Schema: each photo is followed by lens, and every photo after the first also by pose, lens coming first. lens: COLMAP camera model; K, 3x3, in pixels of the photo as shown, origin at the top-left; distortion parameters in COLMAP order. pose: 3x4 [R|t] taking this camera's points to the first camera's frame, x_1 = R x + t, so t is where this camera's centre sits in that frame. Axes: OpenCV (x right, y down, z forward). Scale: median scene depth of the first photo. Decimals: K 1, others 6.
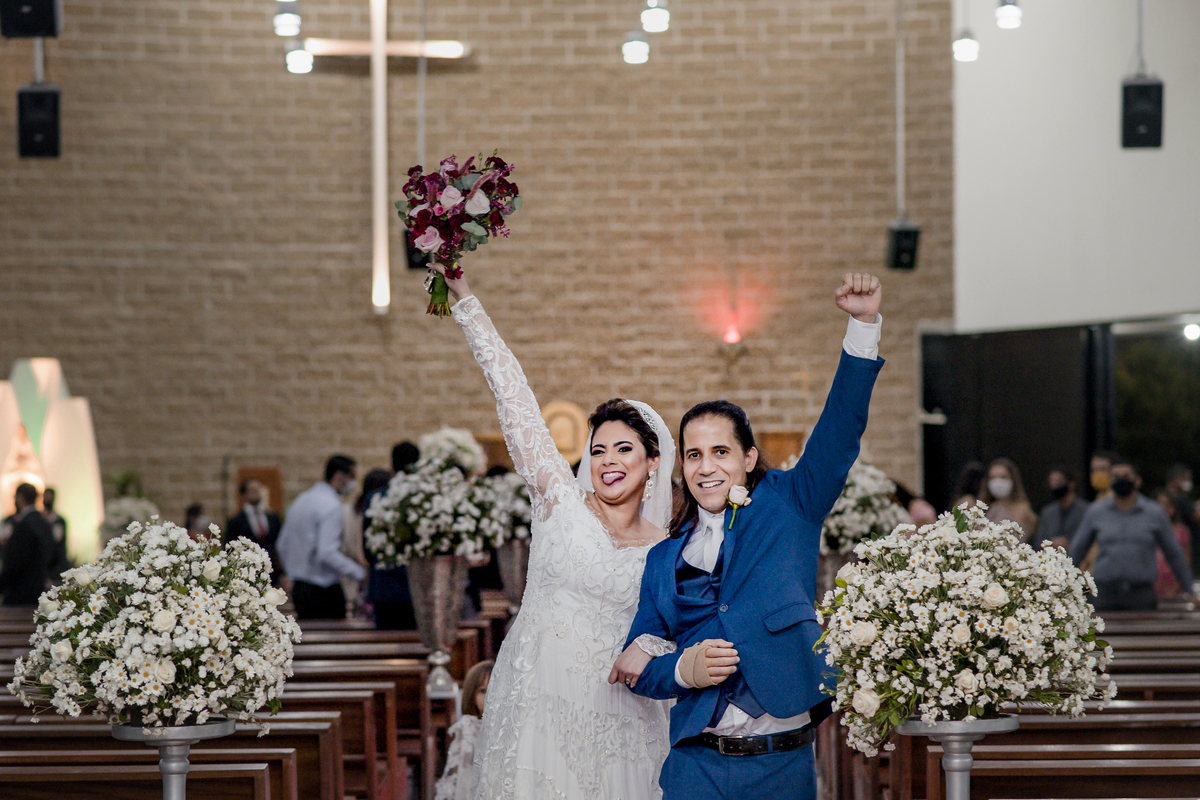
lens RADIAL K [[3647.2, 0, 557.3], [0, 3647.2, 378.5], [0, 0, 1]] dist [0.052564, 0.725950]
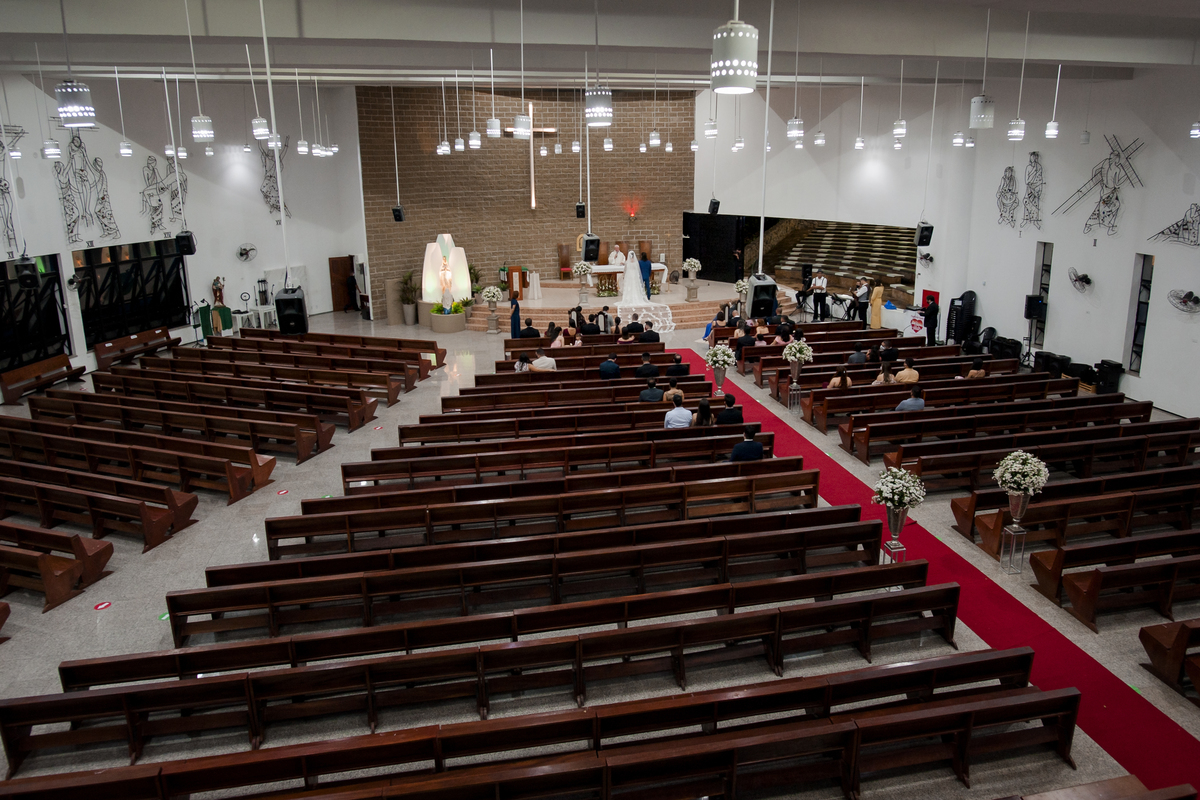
lens RADIAL K [[843.1, 0, 629.9], [0, 843.1, 351.4], [0, 0, 1]] dist [-0.039898, -0.001734]
pose [[0.969542, -0.053280, 0.239061, -0.156089], [-0.010031, 0.966596, 0.256108, -0.092239], [-0.244721, -0.250705, 0.936621, 0.204100]]
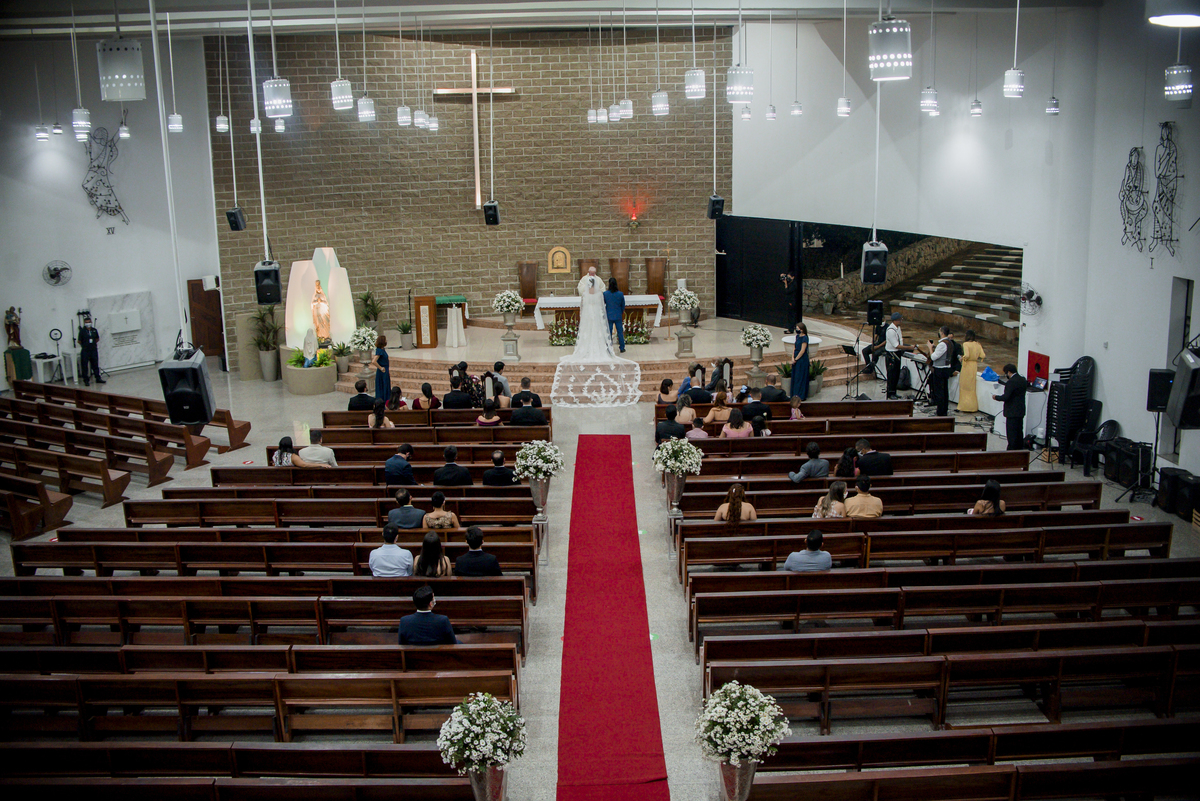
lens RADIAL K [[1247.4, 0, 600.0], [0, 1247.4, 400.5], [0, 0, 1]] dist [-0.146728, 0.031035]
pose [[0.999375, -0.016819, 0.031079, 0.000877], [0.008556, 0.968471, 0.248978, -0.094196], [-0.034286, -0.248557, 0.968010, 0.223478]]
